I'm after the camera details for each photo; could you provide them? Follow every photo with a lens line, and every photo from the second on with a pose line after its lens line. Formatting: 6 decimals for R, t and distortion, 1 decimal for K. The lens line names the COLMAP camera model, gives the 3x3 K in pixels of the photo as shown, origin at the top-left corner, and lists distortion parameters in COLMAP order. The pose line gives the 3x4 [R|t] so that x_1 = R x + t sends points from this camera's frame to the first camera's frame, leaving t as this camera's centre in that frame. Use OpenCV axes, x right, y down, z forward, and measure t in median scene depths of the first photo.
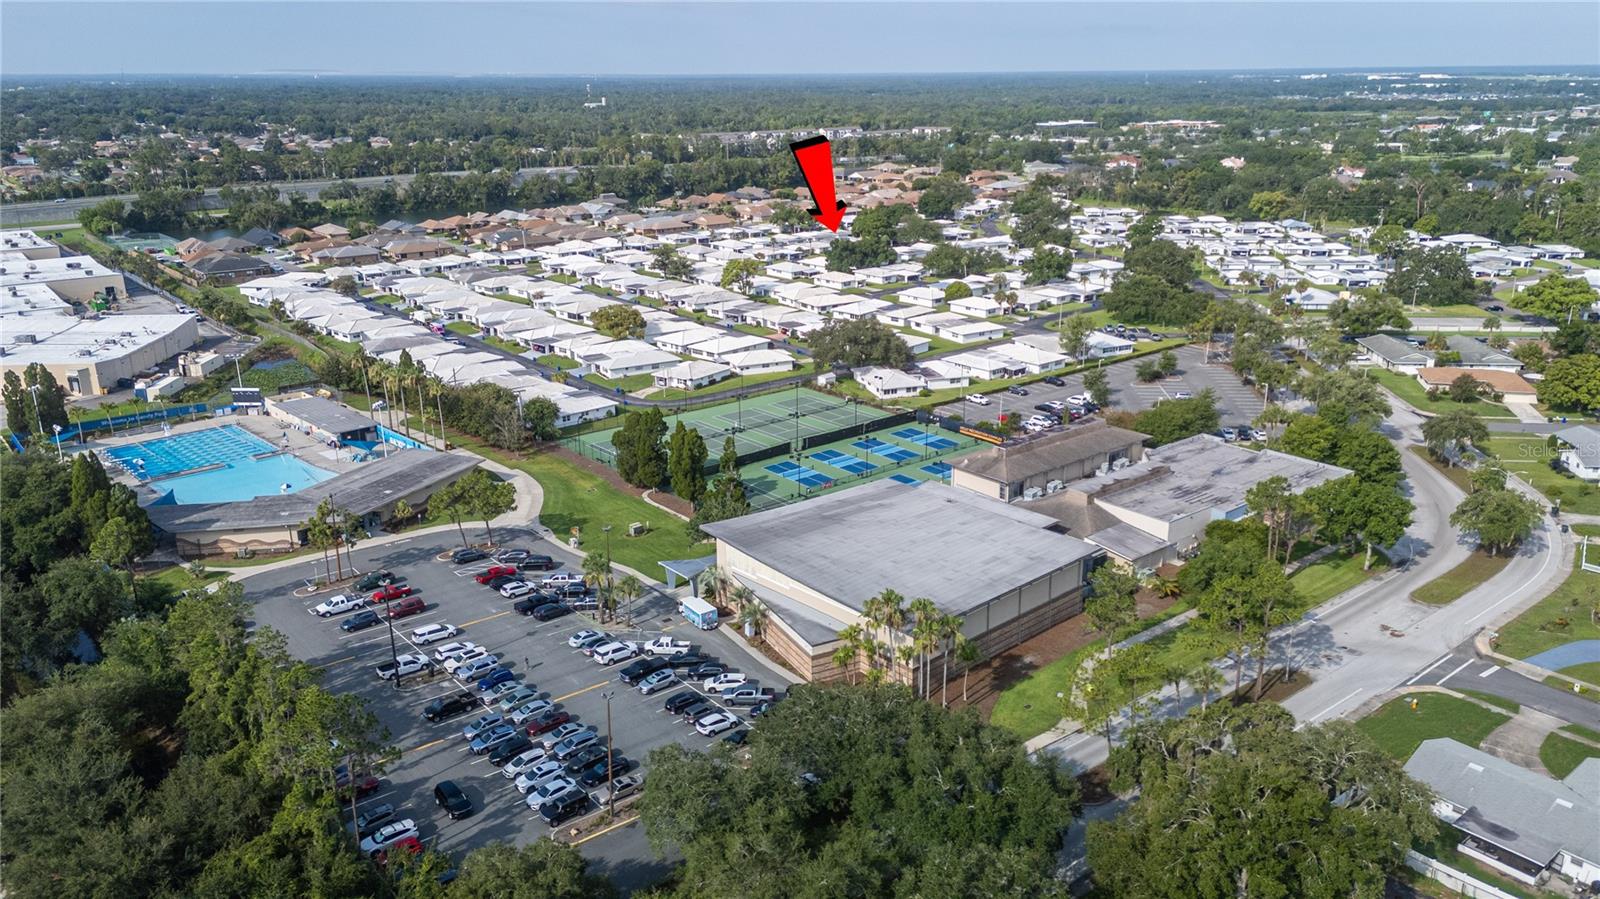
lens RADIAL K [[1169.3, 0, 789.8], [0, 1169.3, 473.8], [0, 0, 1]] dist [0.078779, -0.078178]
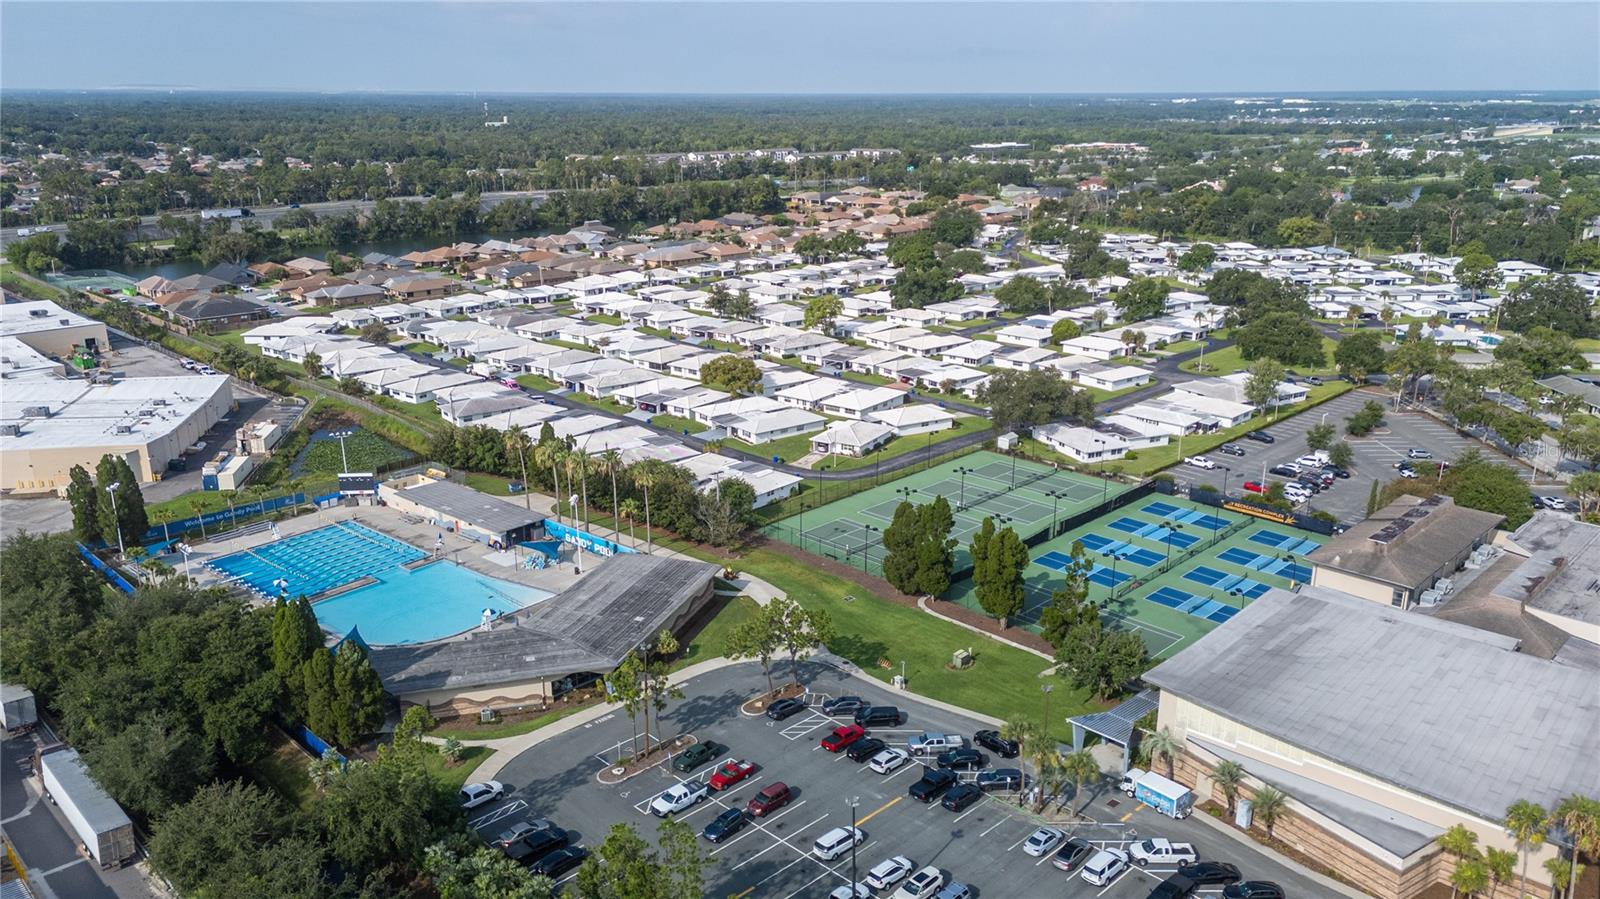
lens RADIAL K [[1169.3, 0, 789.8], [0, 1169.3, 473.8], [0, 0, 1]] dist [0.078779, -0.078178]
pose [[0.994946, -0.025133, 0.097217, -0.172691], [0.026604, 0.999550, -0.013863, -0.038000], [-0.096824, 0.016380, 0.995167, 0.111573]]
